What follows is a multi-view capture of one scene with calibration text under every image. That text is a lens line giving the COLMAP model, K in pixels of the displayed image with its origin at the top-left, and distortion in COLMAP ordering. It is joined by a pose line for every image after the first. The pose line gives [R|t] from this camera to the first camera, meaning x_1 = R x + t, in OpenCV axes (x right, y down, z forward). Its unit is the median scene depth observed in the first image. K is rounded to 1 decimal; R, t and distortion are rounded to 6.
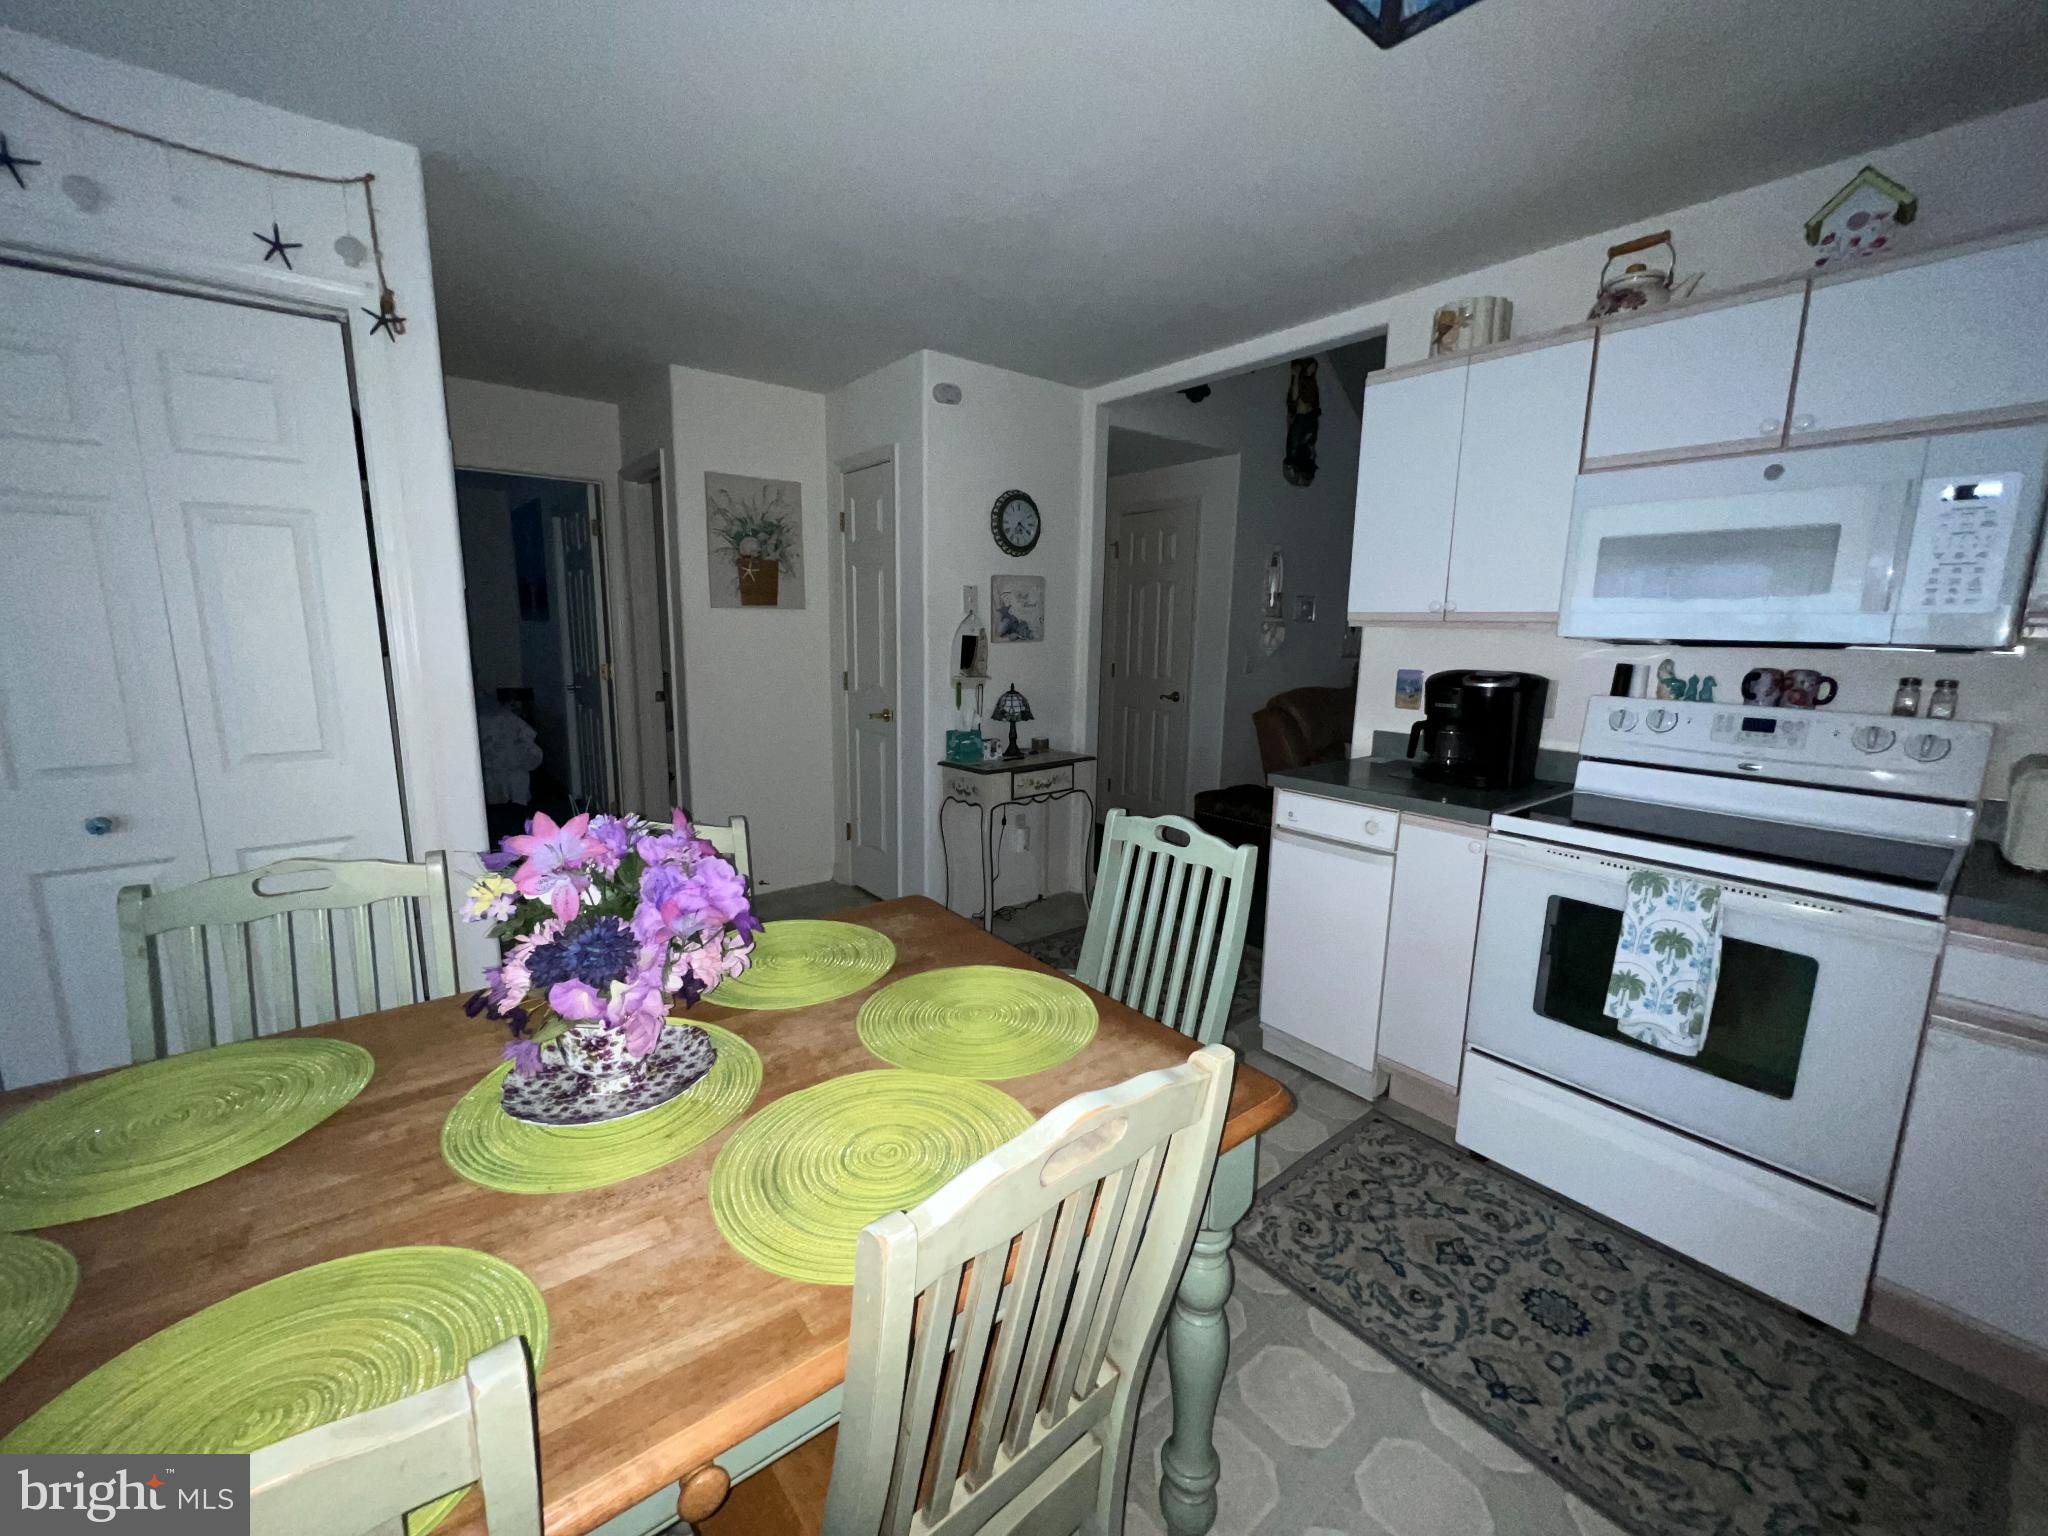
lens RADIAL K [[800.2, 0, 1018.4], [0, 800.2, 759.8], [0, 0, 1]] dist [0.000749, 0.000236]
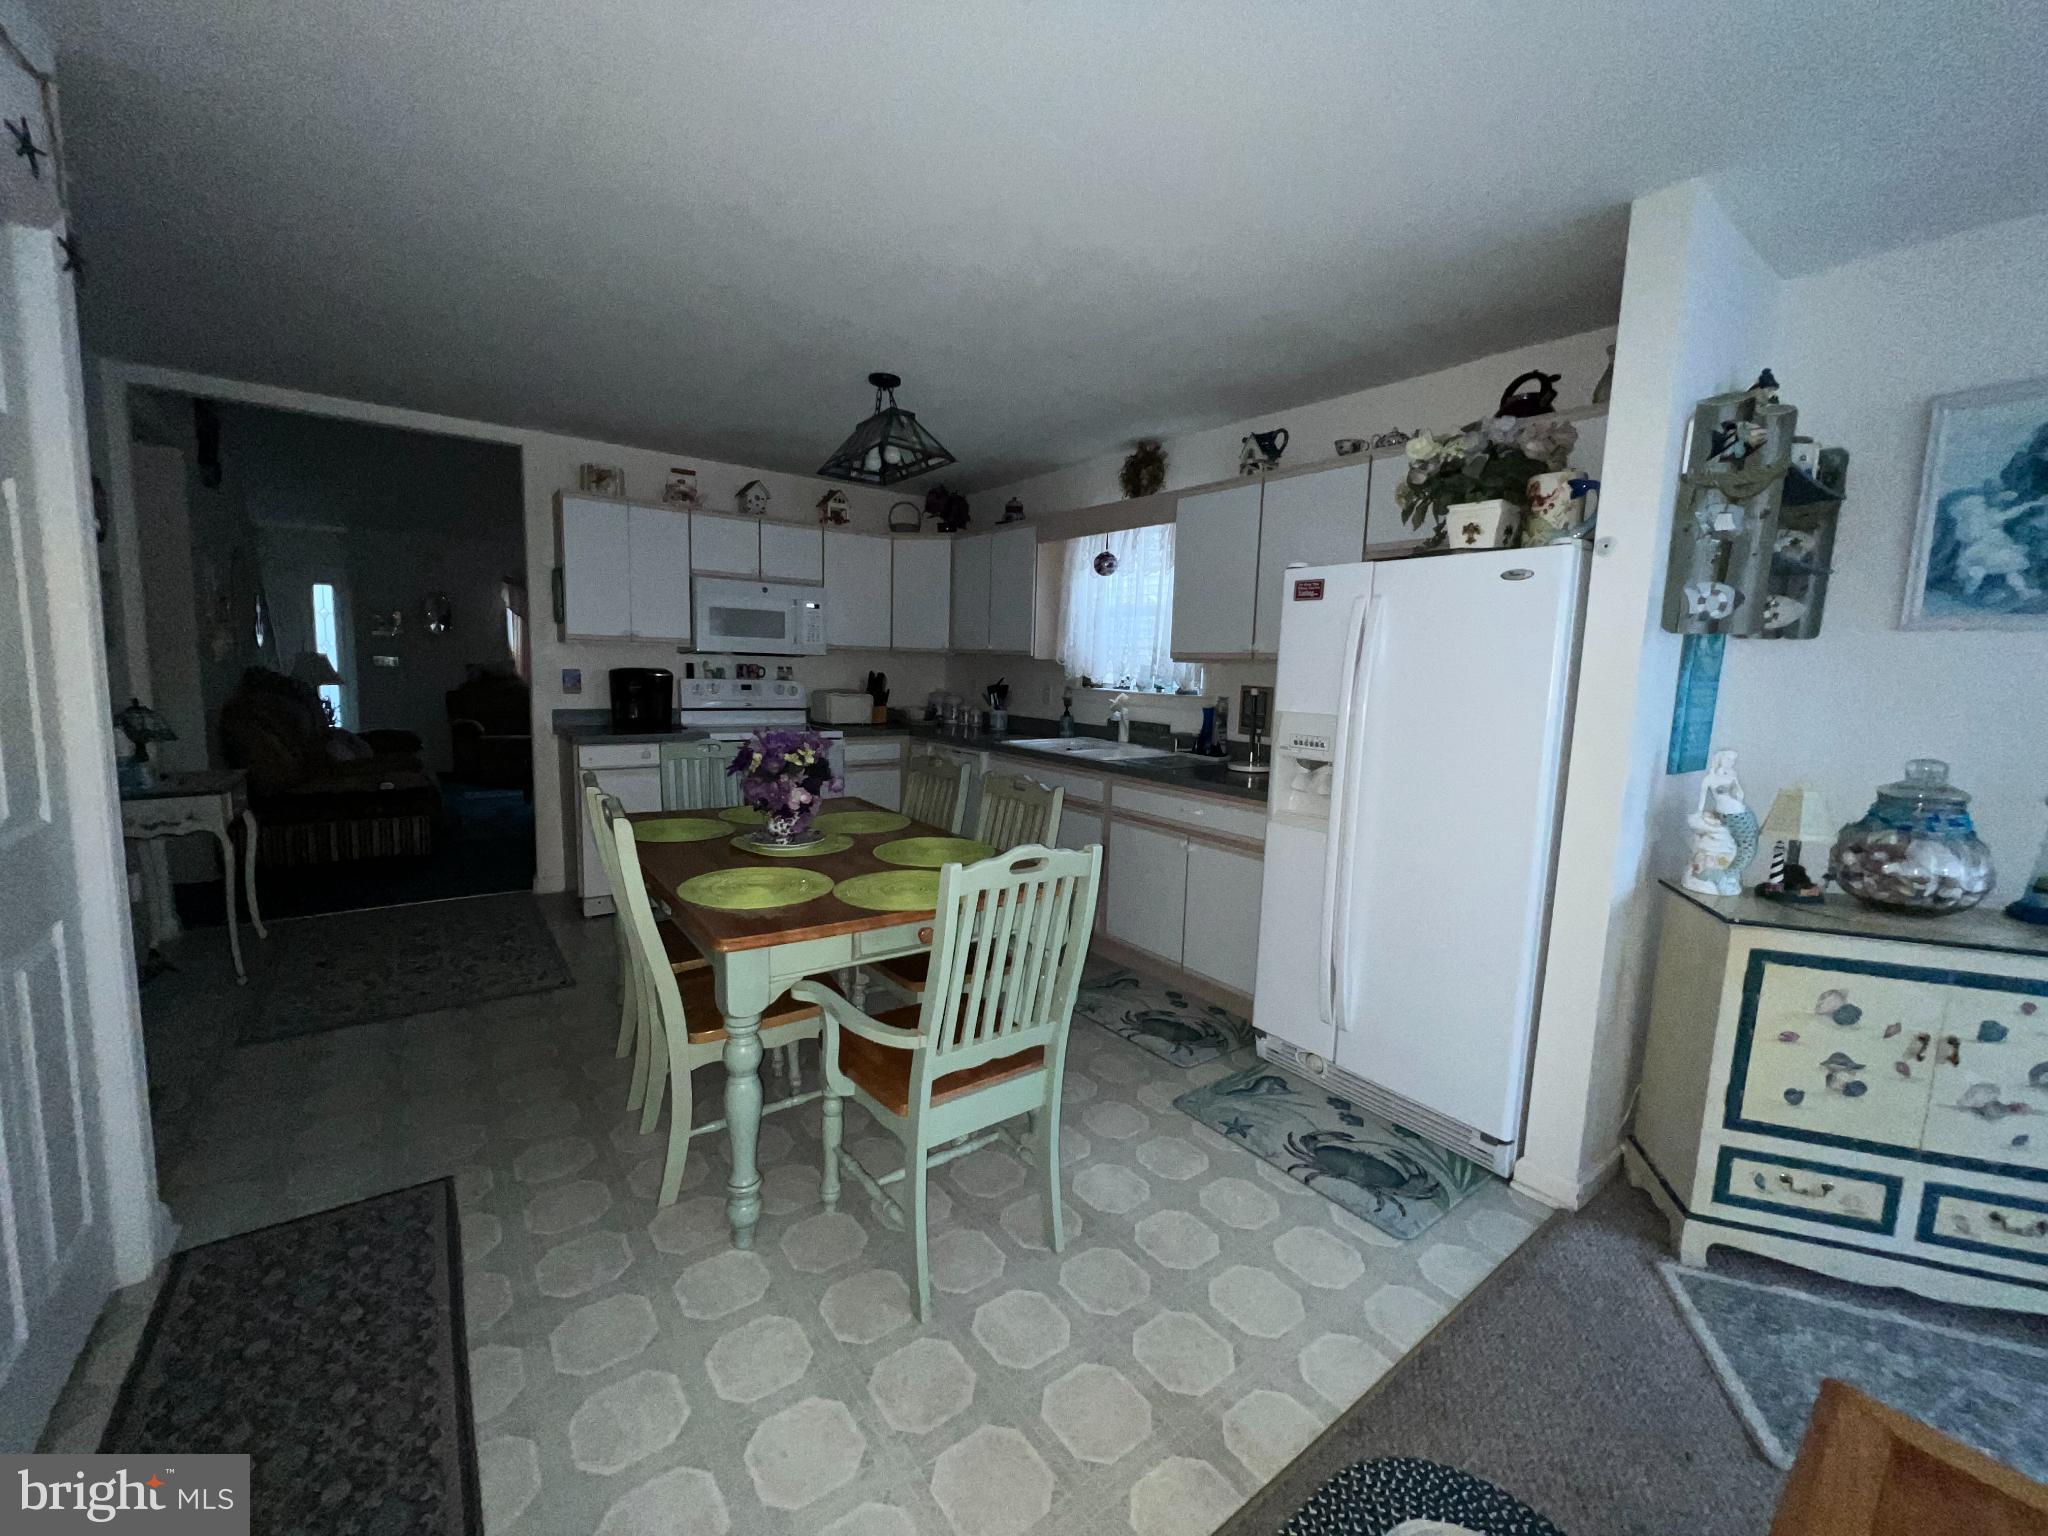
lens RADIAL K [[800.2, 0, 1018.4], [0, 800.2, 759.8], [0, 0, 1]] dist [0.000749, 0.000236]
pose [[0.022683, -0.132312, 0.990948, -1.521944], [0.130912, 0.983062, 0.128263, -0.029517], [-0.991135, 0.126817, 0.039620, 0.105267]]
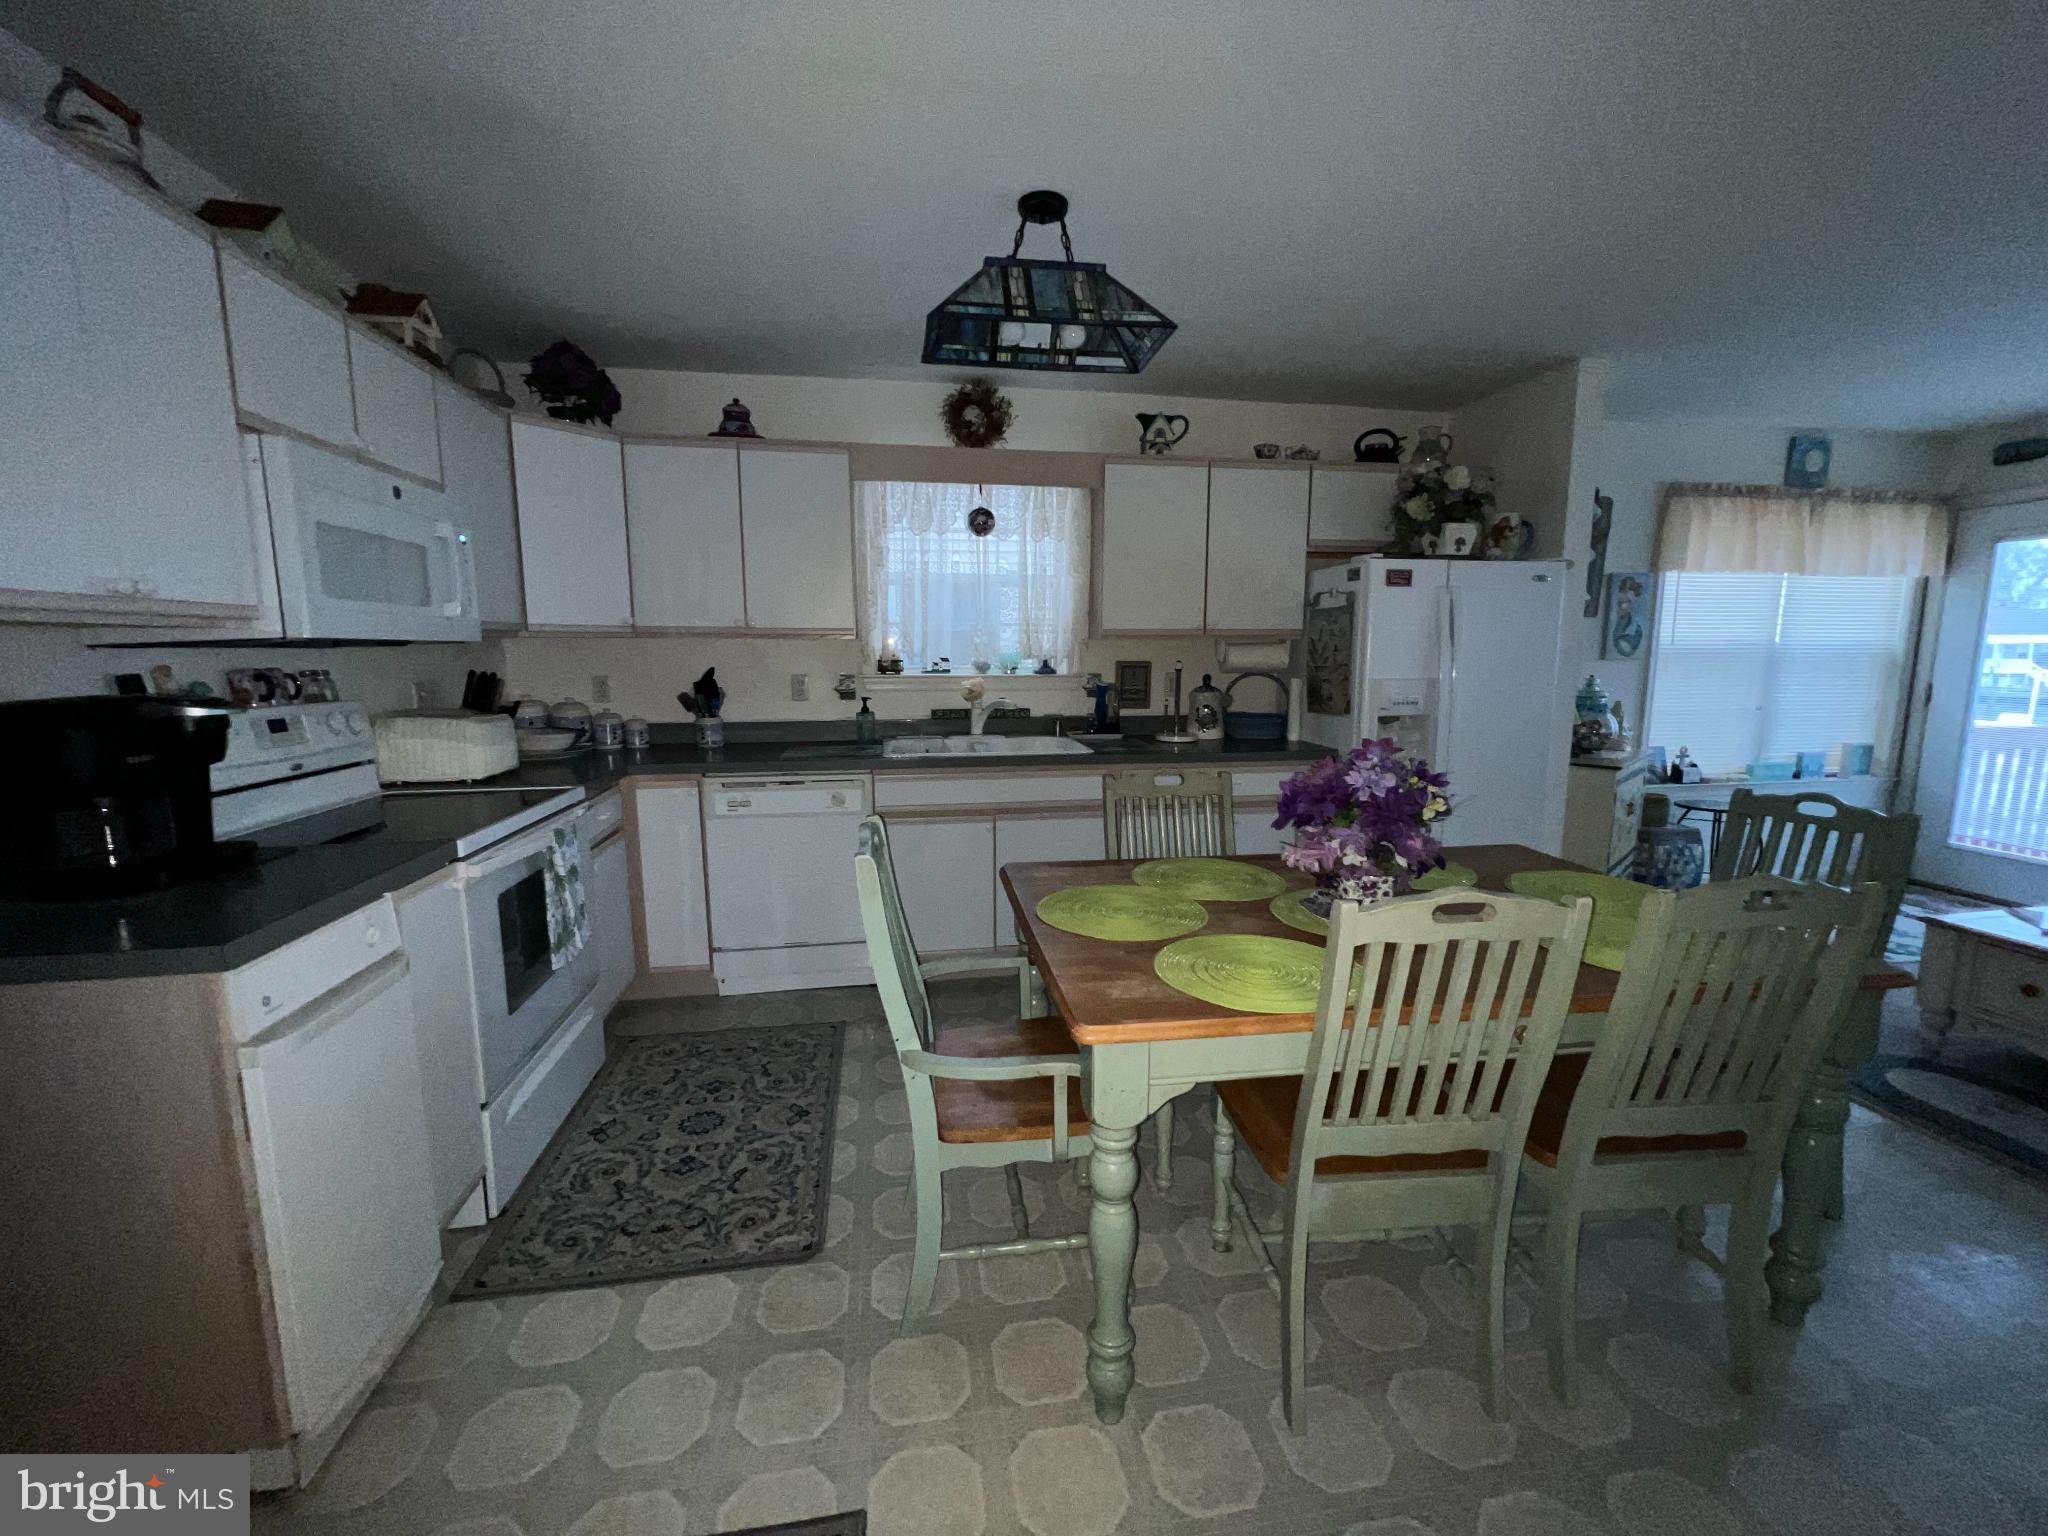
lens RADIAL K [[800.2, 0, 1018.4], [0, 800.2, 759.8], [0, 0, 1]] dist [0.000749, 0.000236]
pose [[-0.870510, -0.081282, 0.485393, -0.356259], [0.068564, 0.956620, 0.283156, -0.223078], [-0.487352, 0.279771, -0.827174, 1.400408]]
